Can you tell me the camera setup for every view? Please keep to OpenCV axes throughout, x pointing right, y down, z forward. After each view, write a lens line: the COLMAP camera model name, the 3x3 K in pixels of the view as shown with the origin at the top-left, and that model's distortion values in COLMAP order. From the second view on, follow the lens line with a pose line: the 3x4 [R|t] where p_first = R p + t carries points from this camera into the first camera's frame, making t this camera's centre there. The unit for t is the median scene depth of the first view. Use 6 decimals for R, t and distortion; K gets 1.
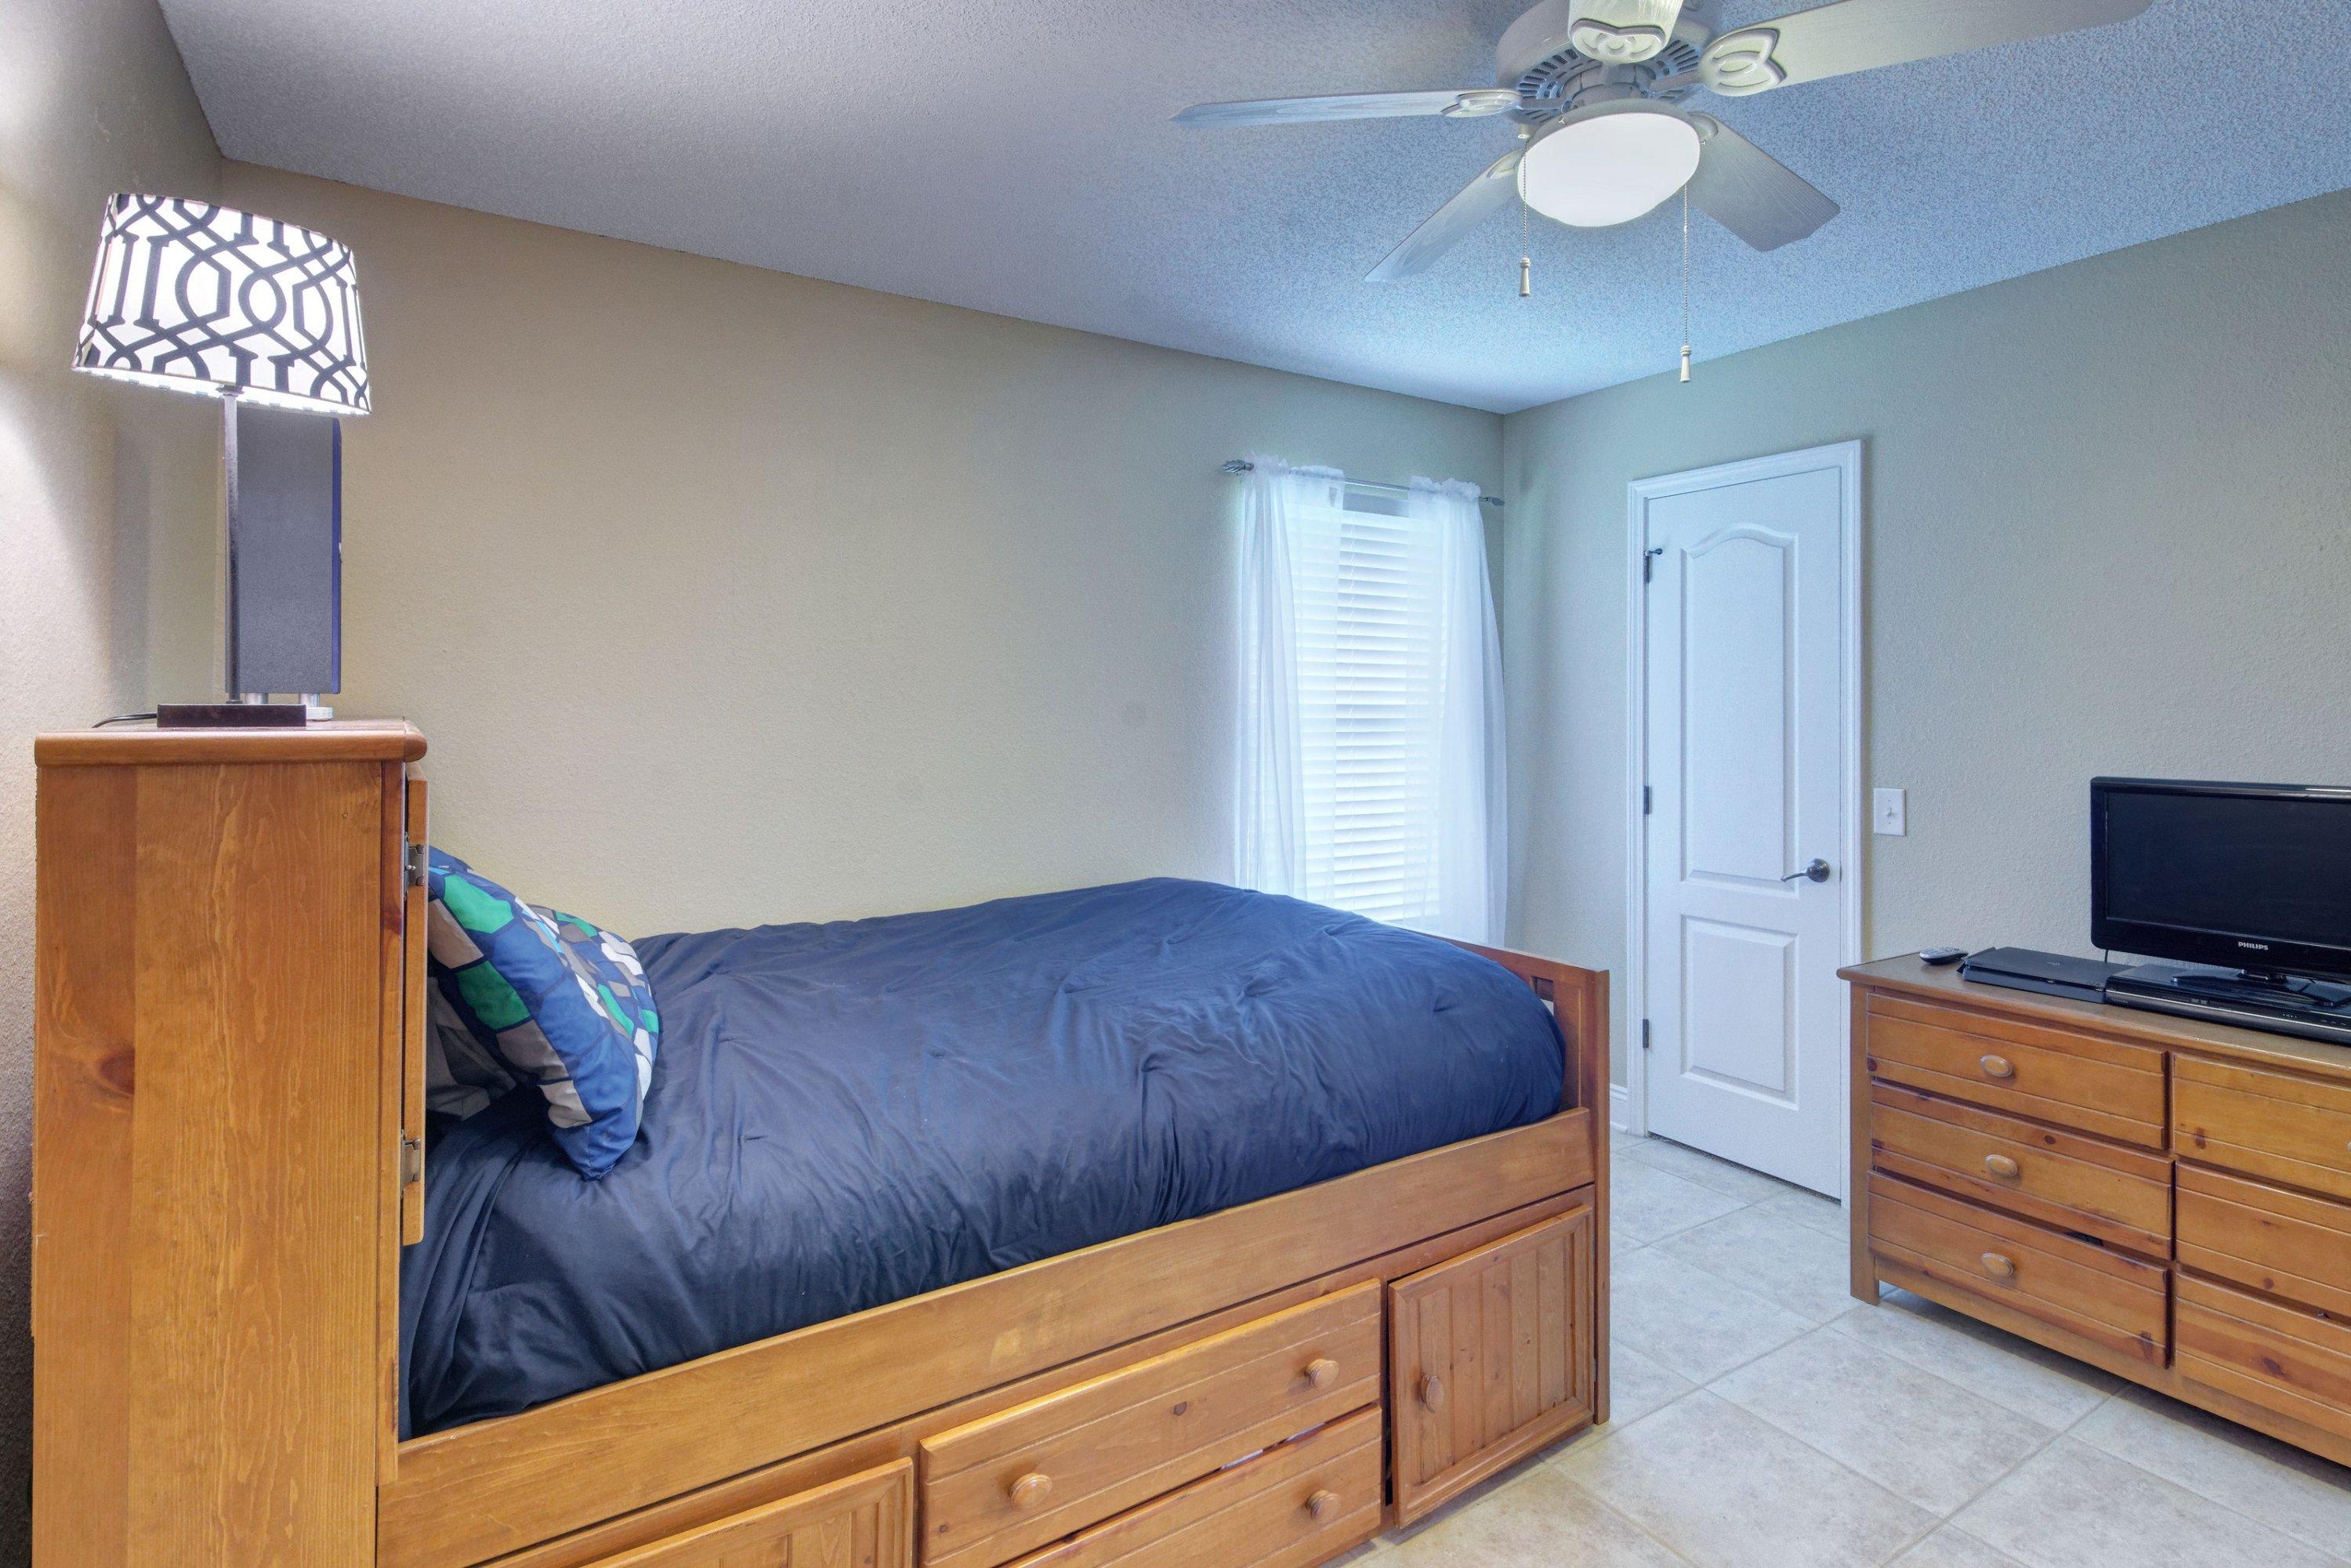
lens RADIAL K [[1154.3, 0, 1175.2], [0, 1154.3, 699.4], [0, 0, 1]] dist [0.003771, -0.000284]
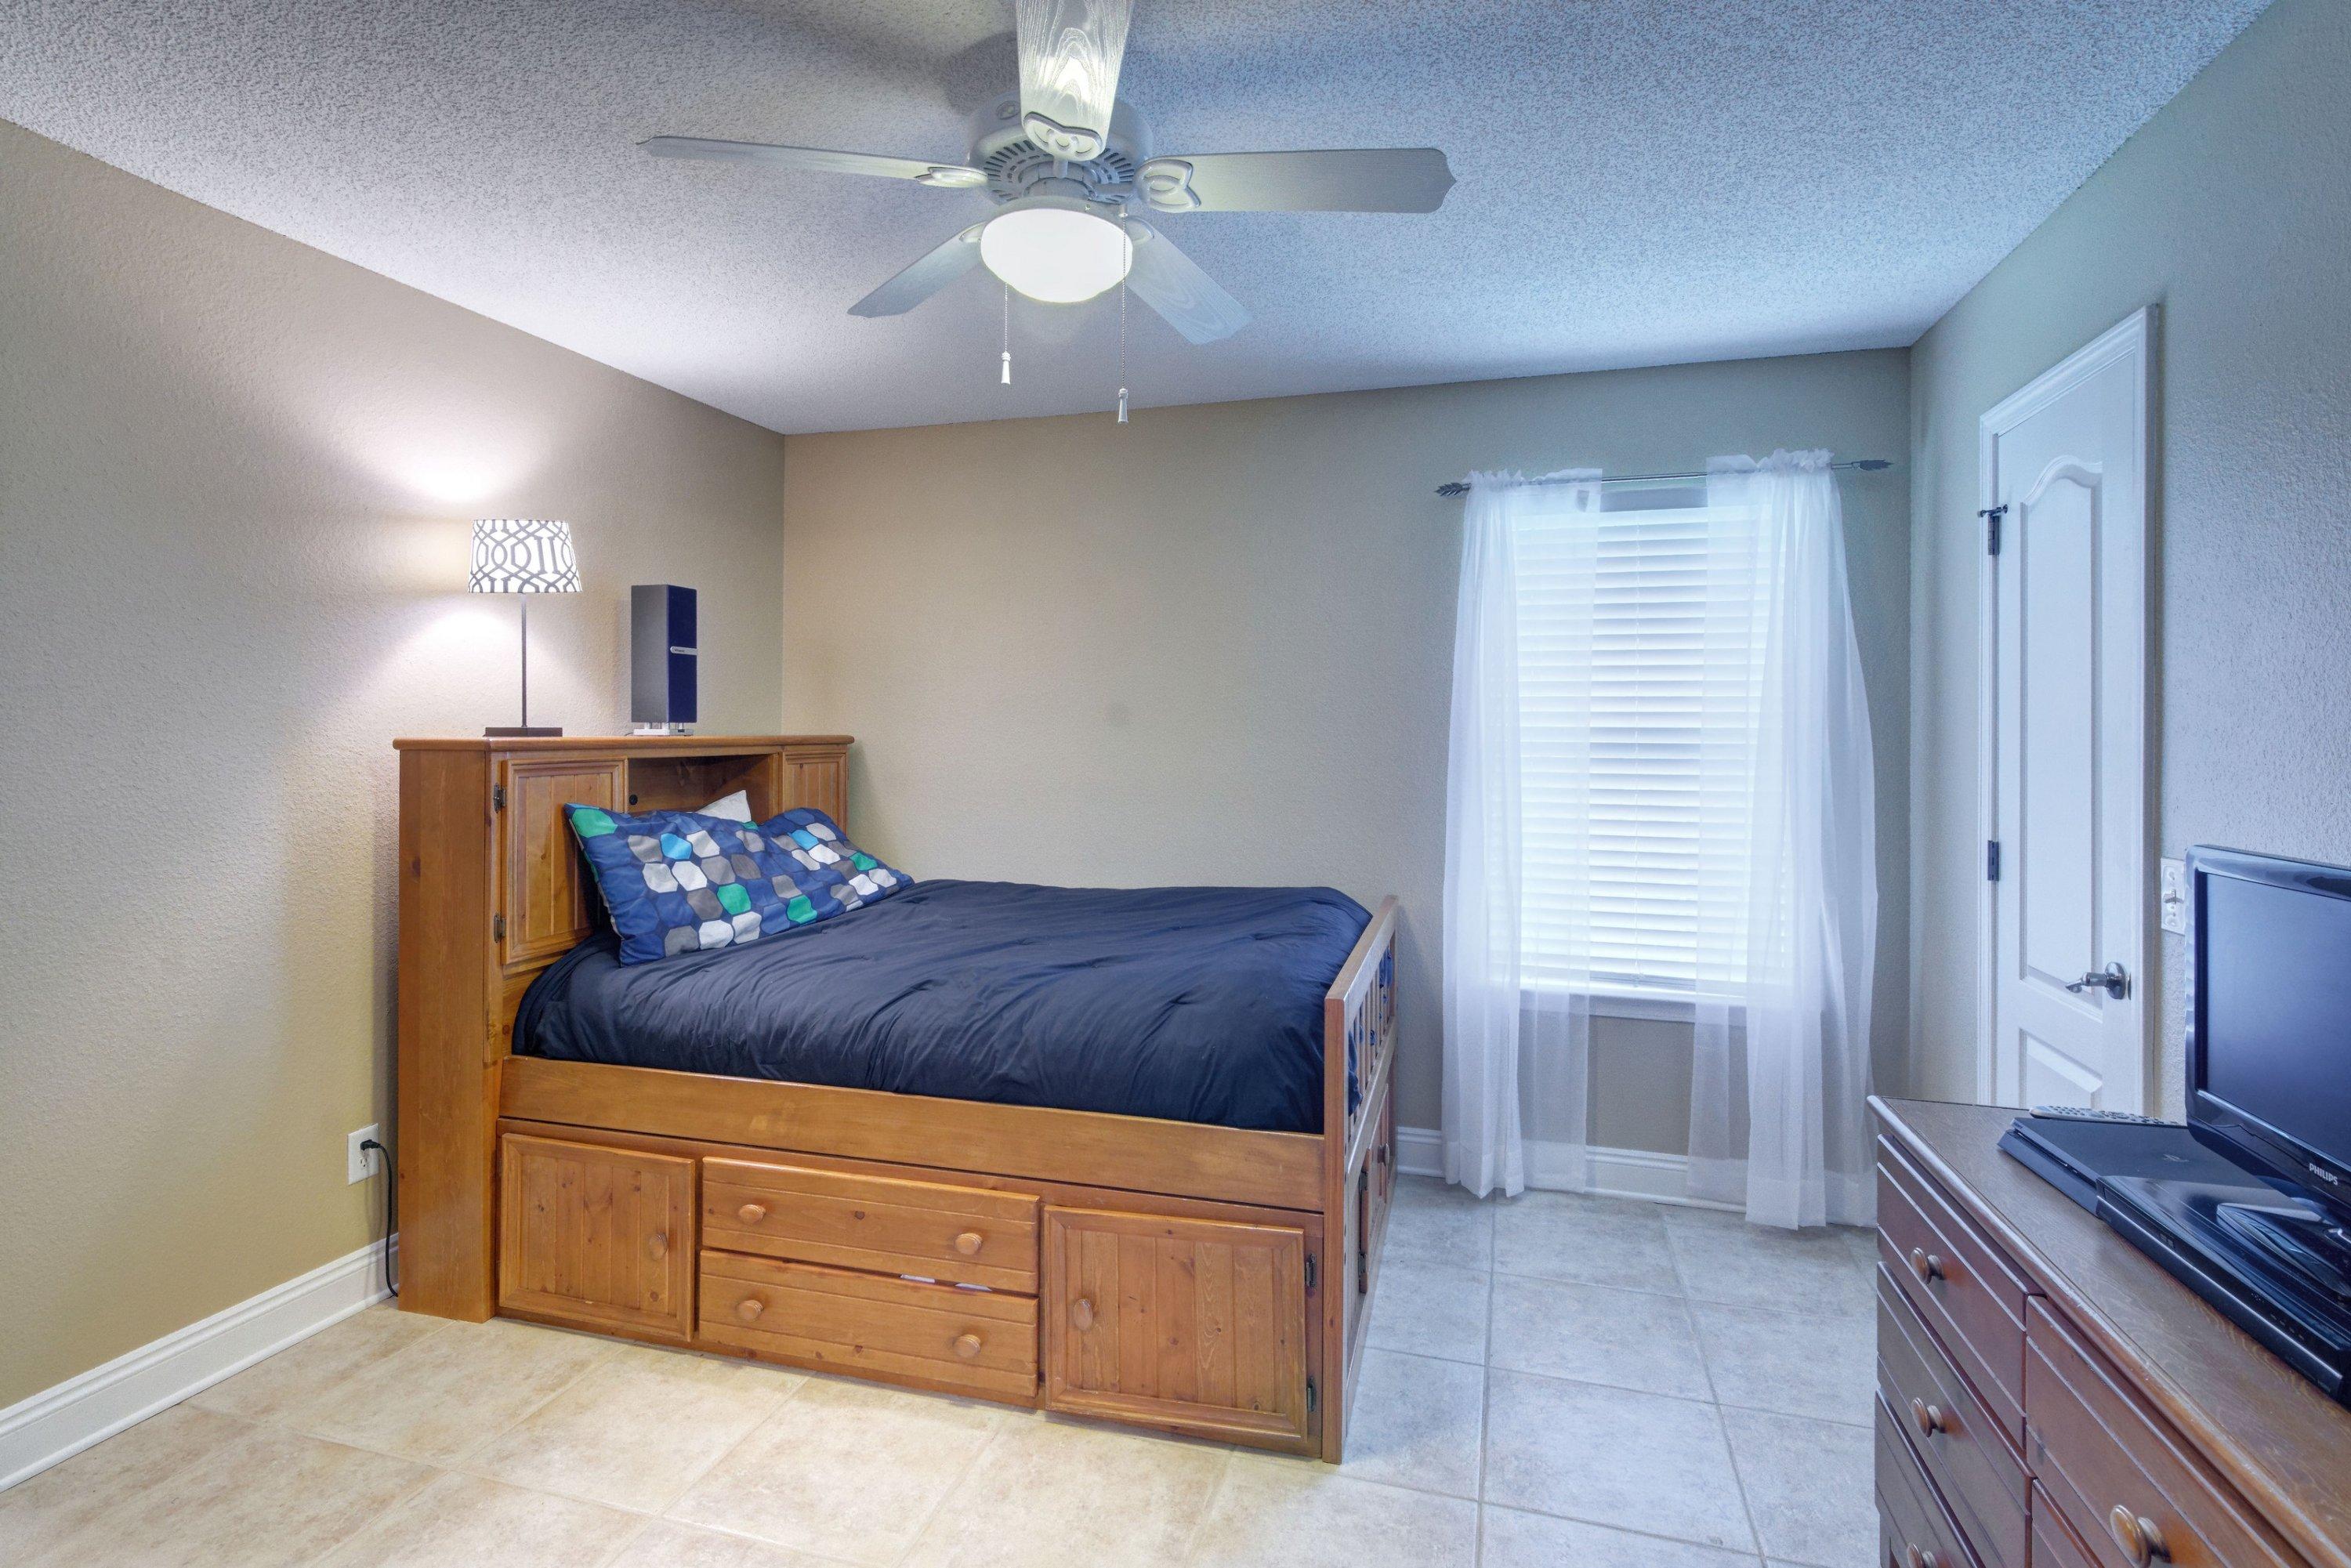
lens RADIAL K [[1147.7, 0, 1177.8], [0, 1147.7, 727.9], [0, 0, 1]] dist [0.003915, 0.000482]
pose [[0.662183, -0.005086, -0.749325, 1.262486], [0.003783, 0.999987, -0.003444, 0.012905], [0.749333, -0.000554, 0.662193, 0.329183]]
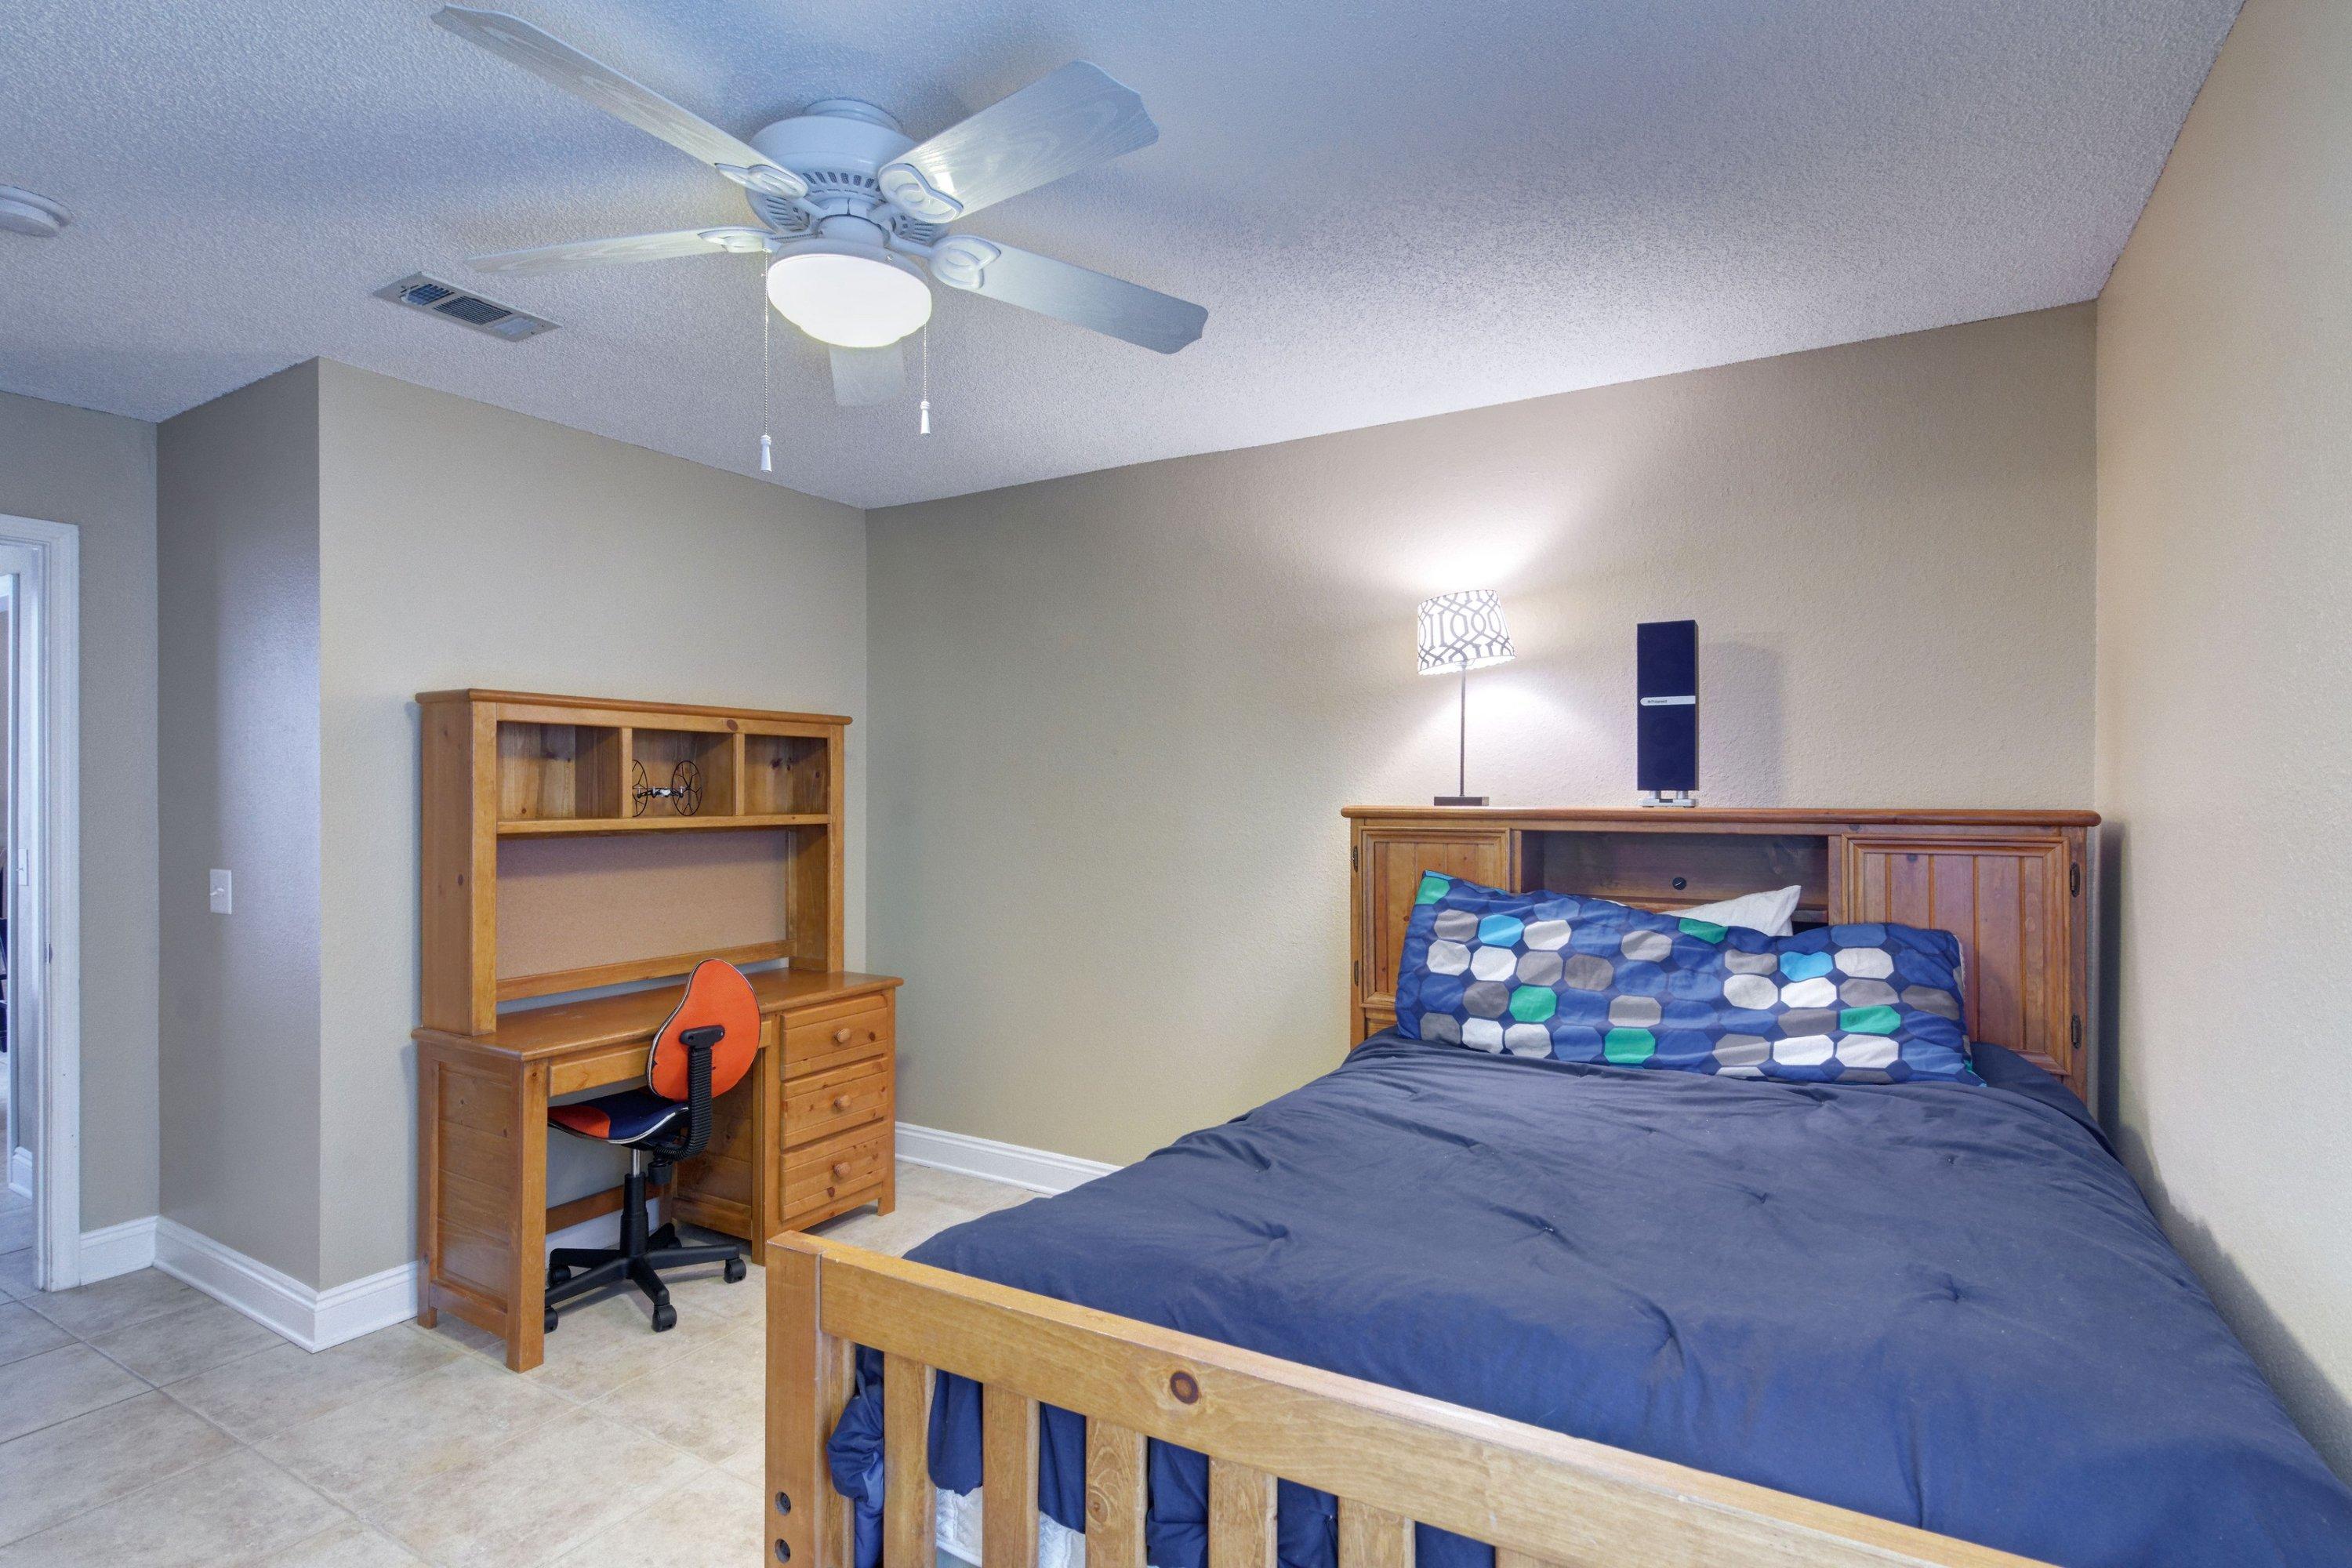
lens RADIAL K [[1167.7, 0, 1173.2], [0, 1167.7, 803.7], [0, 0, 1]] dist [0.000498, 0.000010]
pose [[-0.892777, -0.005603, -0.450465, 0.576515], [-0.005729, 0.999983, -0.001084, 0.017357], [0.450463, 0.001613, -0.892793, 2.070422]]
